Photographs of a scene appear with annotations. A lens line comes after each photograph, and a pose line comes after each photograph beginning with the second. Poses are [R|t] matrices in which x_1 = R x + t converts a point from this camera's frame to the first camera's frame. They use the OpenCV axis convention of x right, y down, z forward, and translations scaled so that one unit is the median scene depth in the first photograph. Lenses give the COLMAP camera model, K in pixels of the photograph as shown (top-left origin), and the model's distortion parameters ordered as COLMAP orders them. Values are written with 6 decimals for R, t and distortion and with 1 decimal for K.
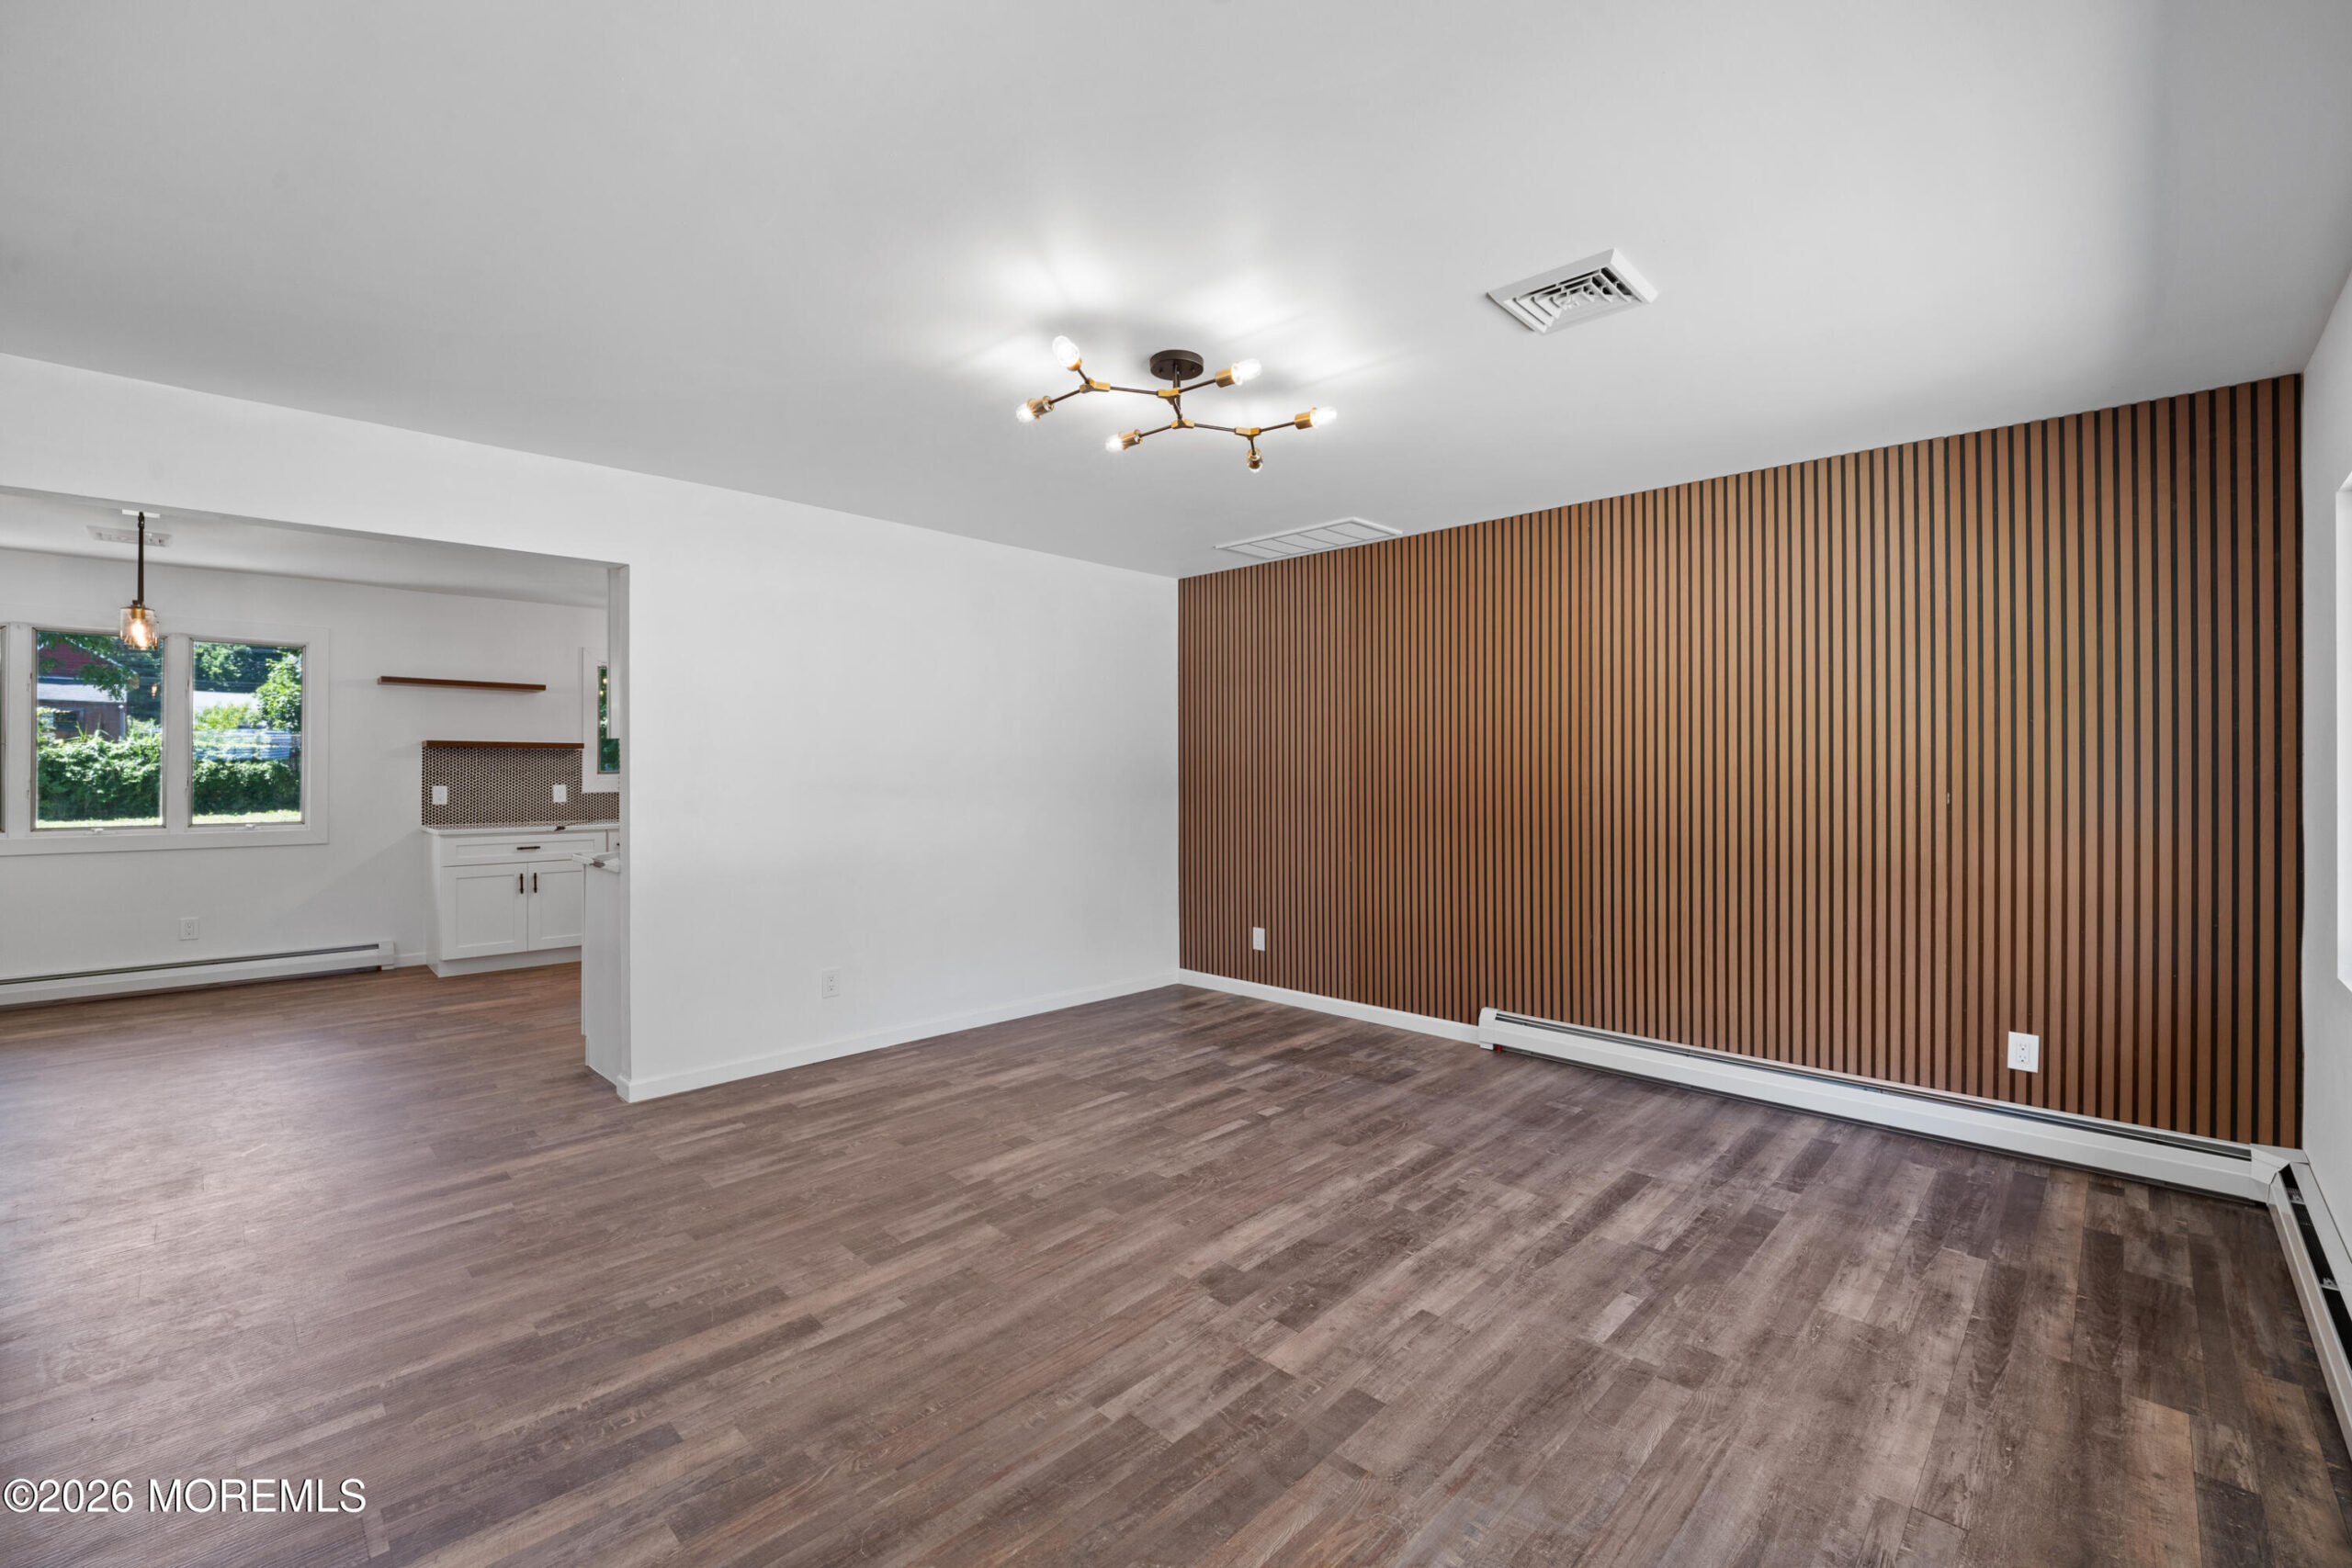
lens RADIAL K [[982.5, 0, 1174.0], [0, 982.5, 777.7], [0, 0, 1]] dist [-0.000989, -0.001391]
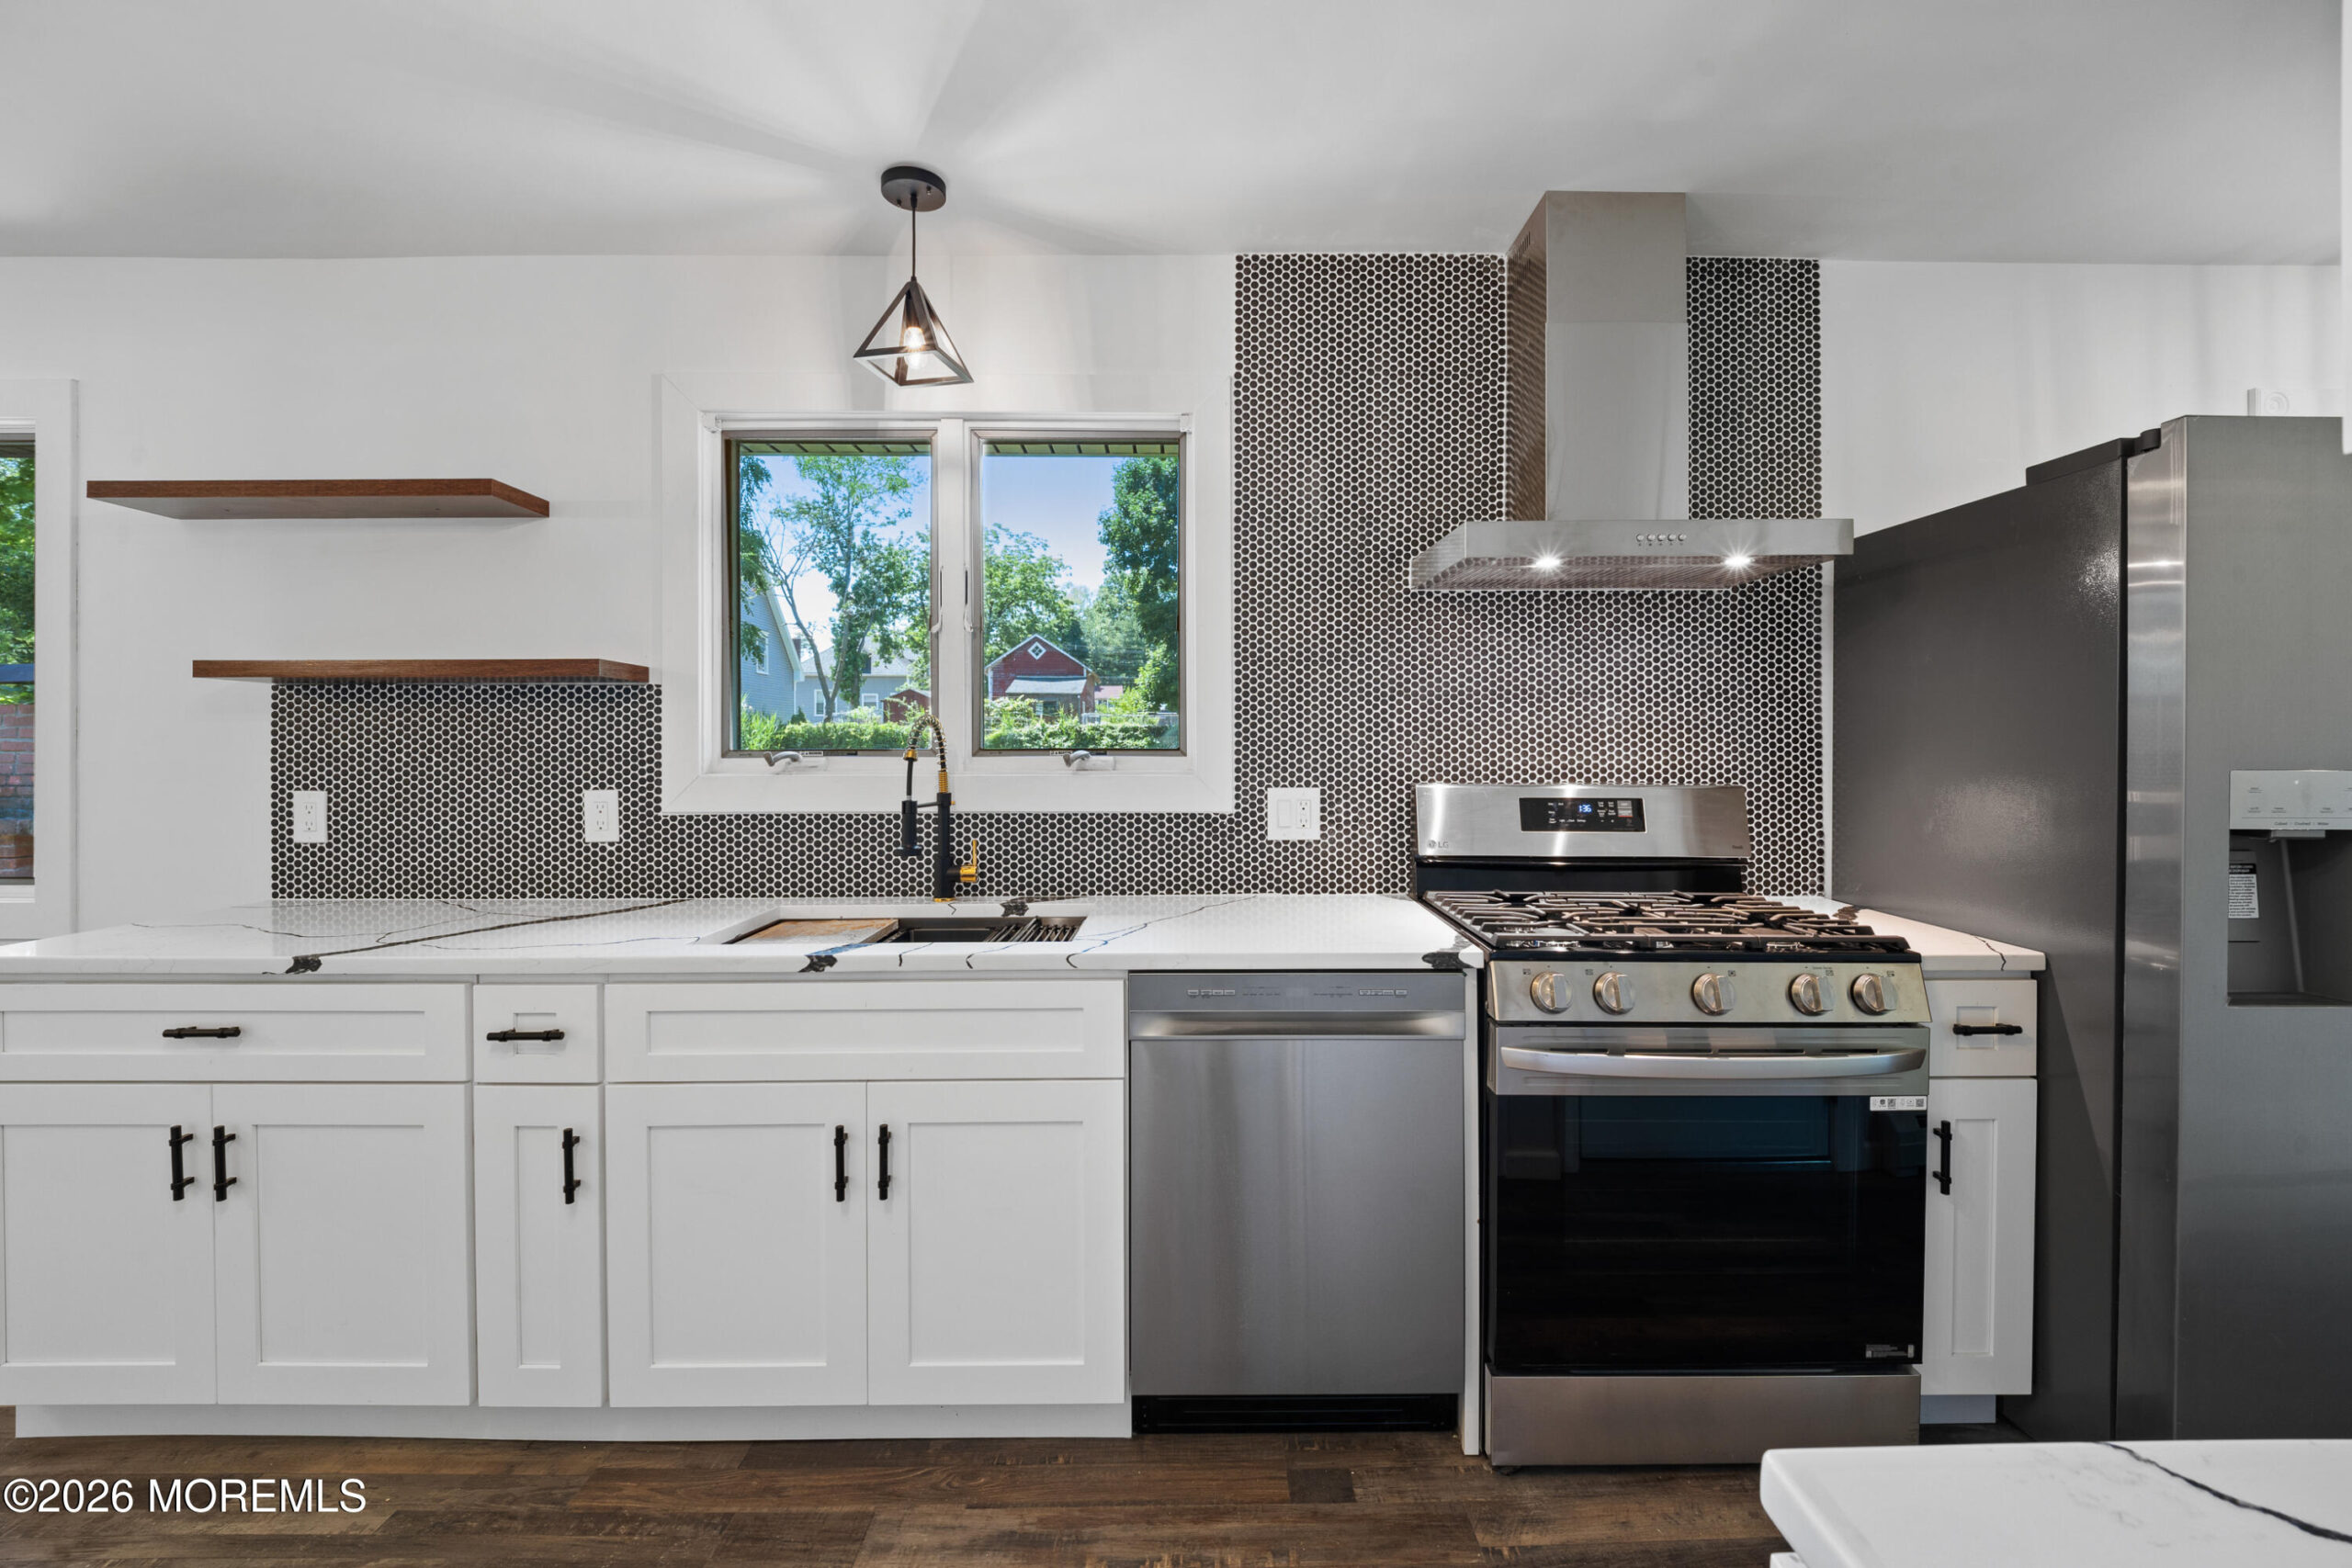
lens RADIAL K [[982.5, 0, 1228.0], [0, 982.5, 759.0], [0, 0, 1]] dist [-0.000989, -0.001391]
pose [[0.705056, 0.011584, -0.709057, -0.252483], [0.000796, 0.999853, 0.017125, -0.009542], [0.709151, -0.012638, 0.704944, 0.982937]]
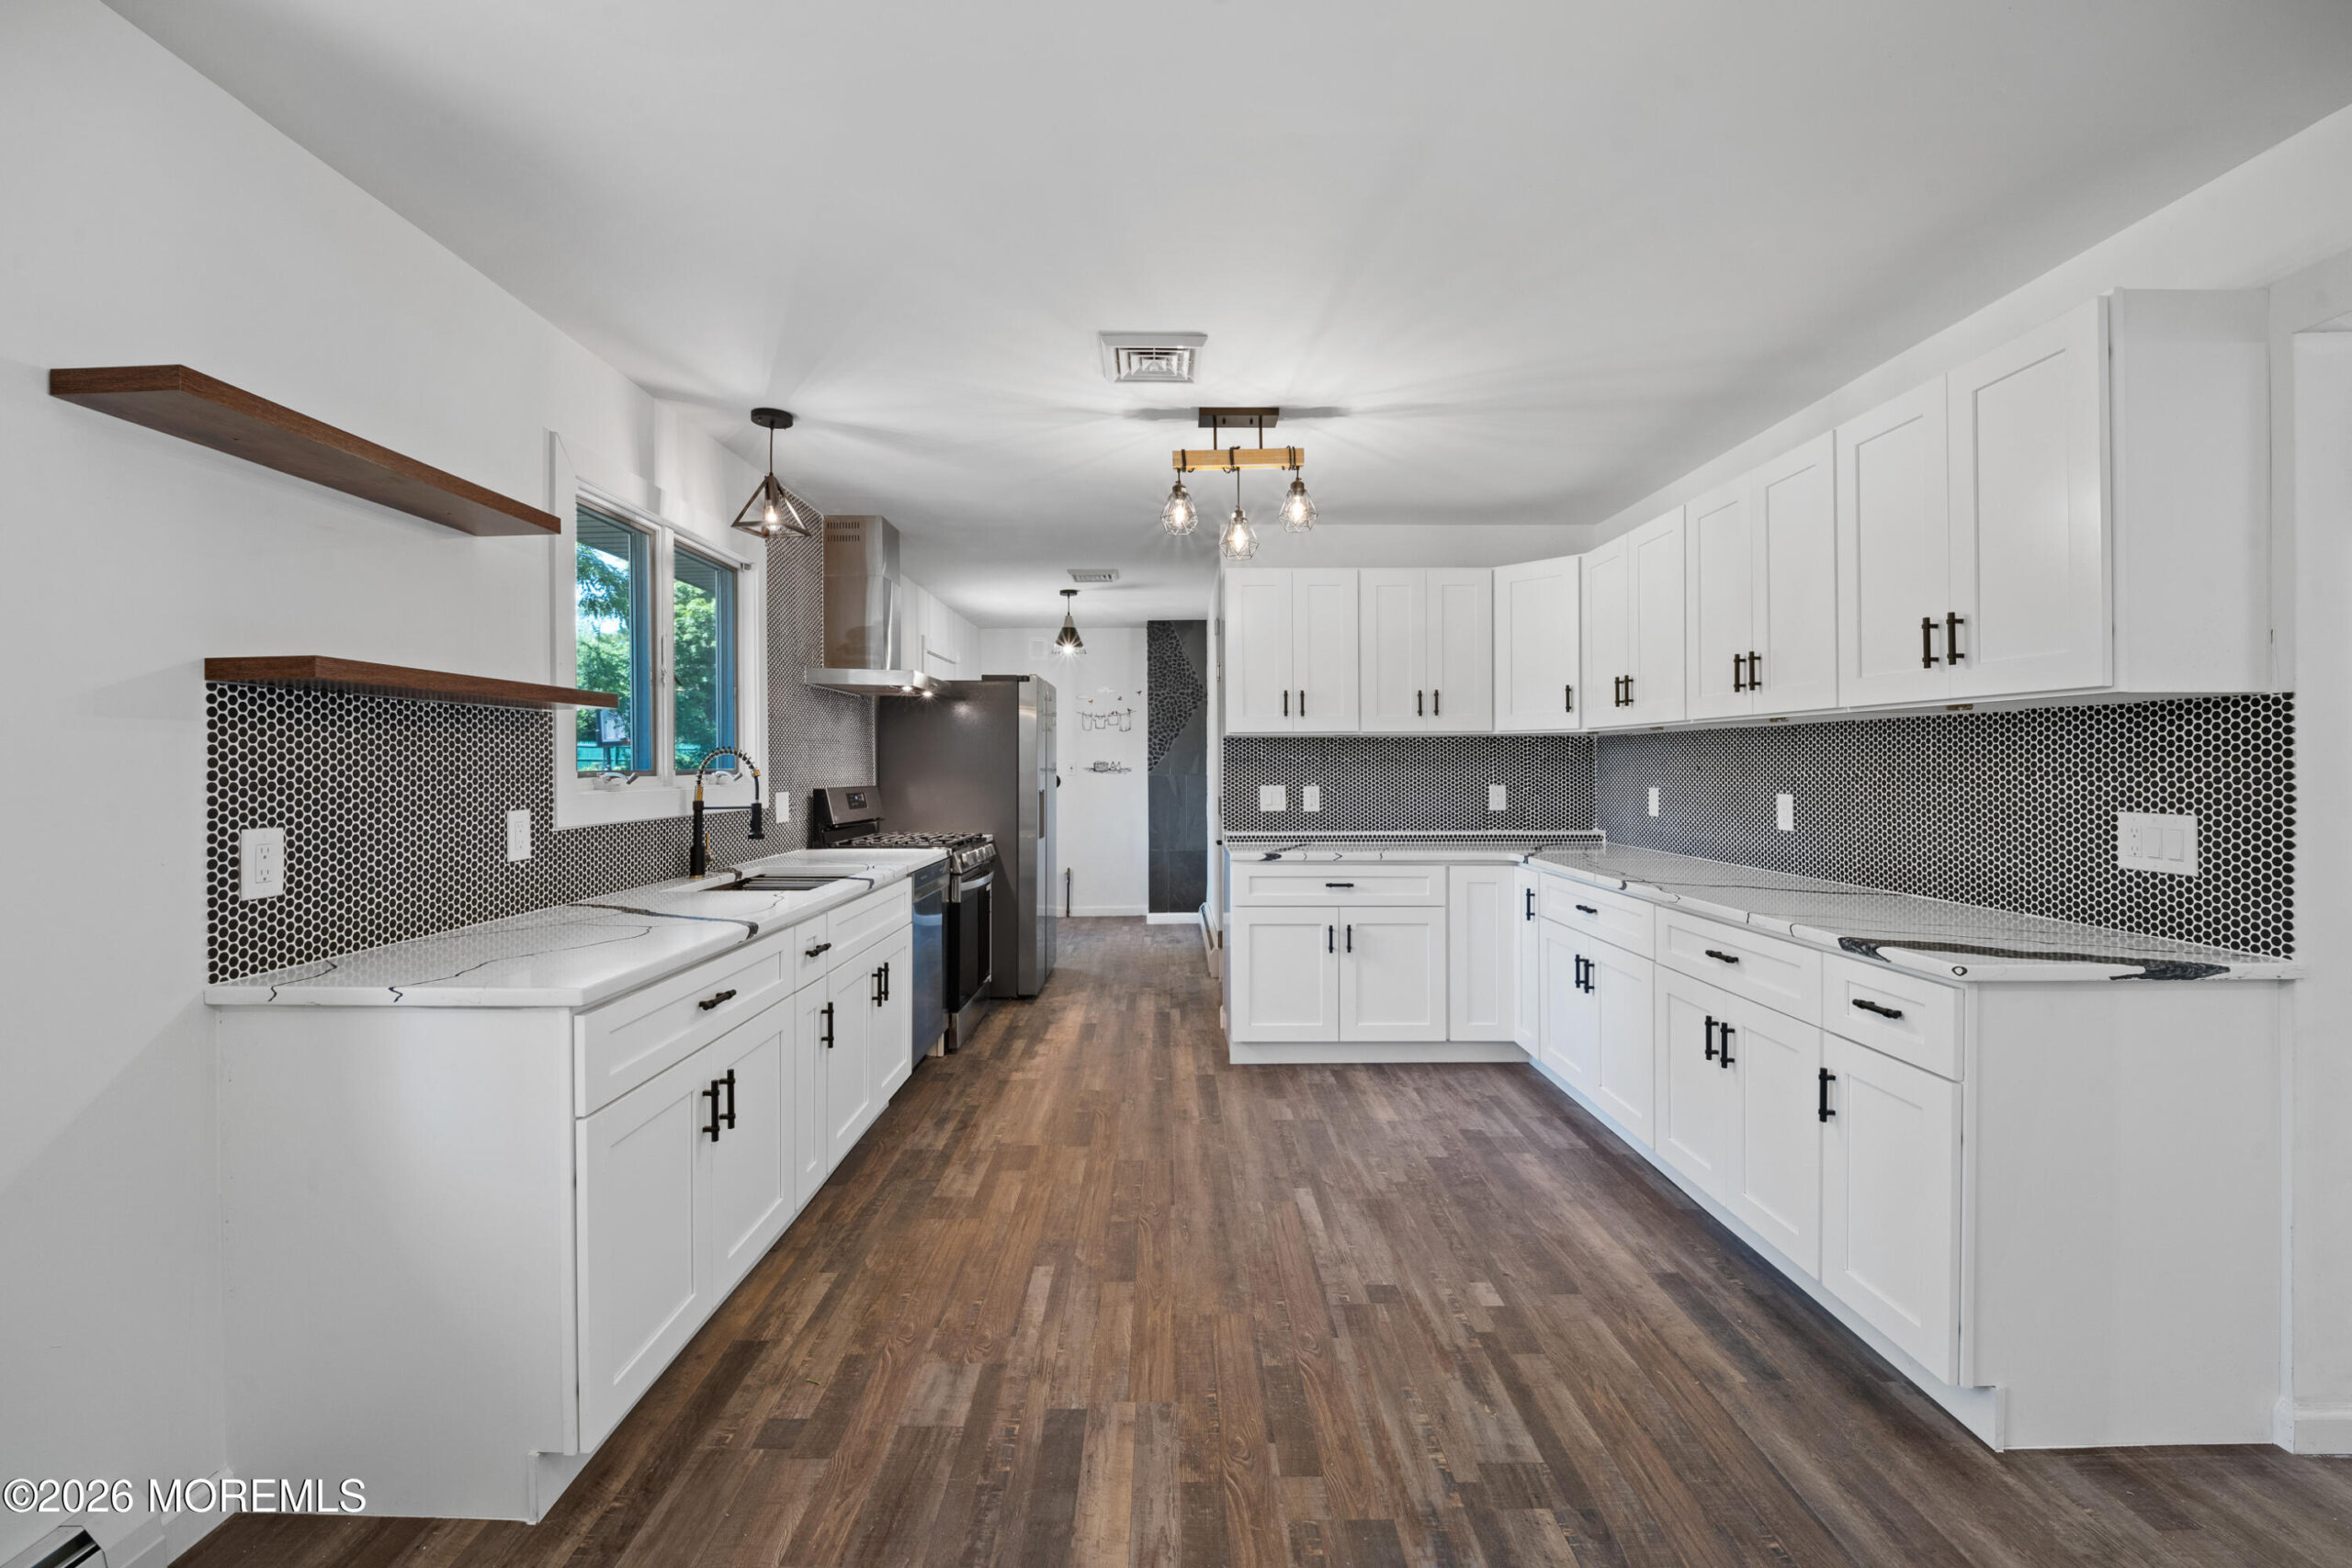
lens RADIAL K [[982.5, 0, 1173.7], [0, 982.5, 777.1], [0, 0, 1]] dist [-0.000989, -0.001391]
pose [[0.717631, -0.013604, 0.696290, -0.753532], [0.008014, 0.999904, 0.011276, -0.007037], [-0.696377, -0.002512, 0.717672, 0.629170]]
